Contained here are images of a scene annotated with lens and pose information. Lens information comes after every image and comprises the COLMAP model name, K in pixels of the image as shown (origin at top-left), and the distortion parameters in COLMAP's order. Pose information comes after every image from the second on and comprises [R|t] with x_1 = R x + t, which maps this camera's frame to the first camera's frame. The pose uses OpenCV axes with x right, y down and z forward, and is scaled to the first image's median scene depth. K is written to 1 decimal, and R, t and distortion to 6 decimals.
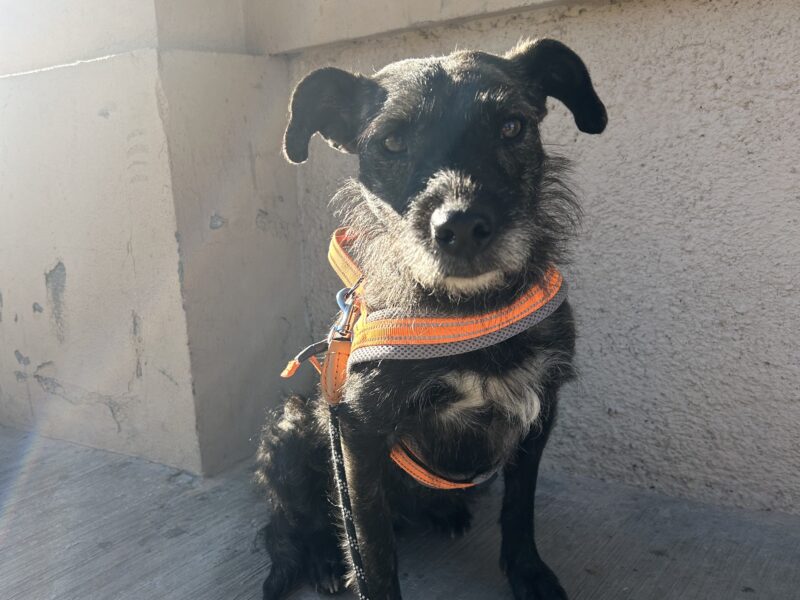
lens RADIAL K [[783.4, 0, 406.1], [0, 783.4, 298.0], [0, 0, 1]] dist [-0.009525, 0.000000]
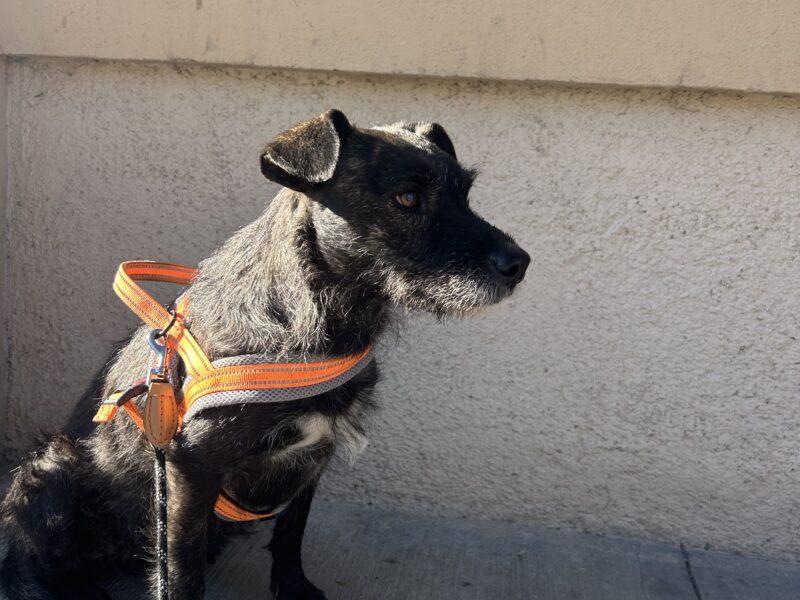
lens RADIAL K [[783.4, 0, 379.0], [0, 783.4, 295.5], [0, 0, 1]] dist [-0.009525, 0.000000]
pose [[0.888360, 0.053950, 0.455968, -0.223122], [-0.048516, 0.998543, -0.023625, -0.037336], [-0.456578, -0.001134, 0.889683, -0.026773]]
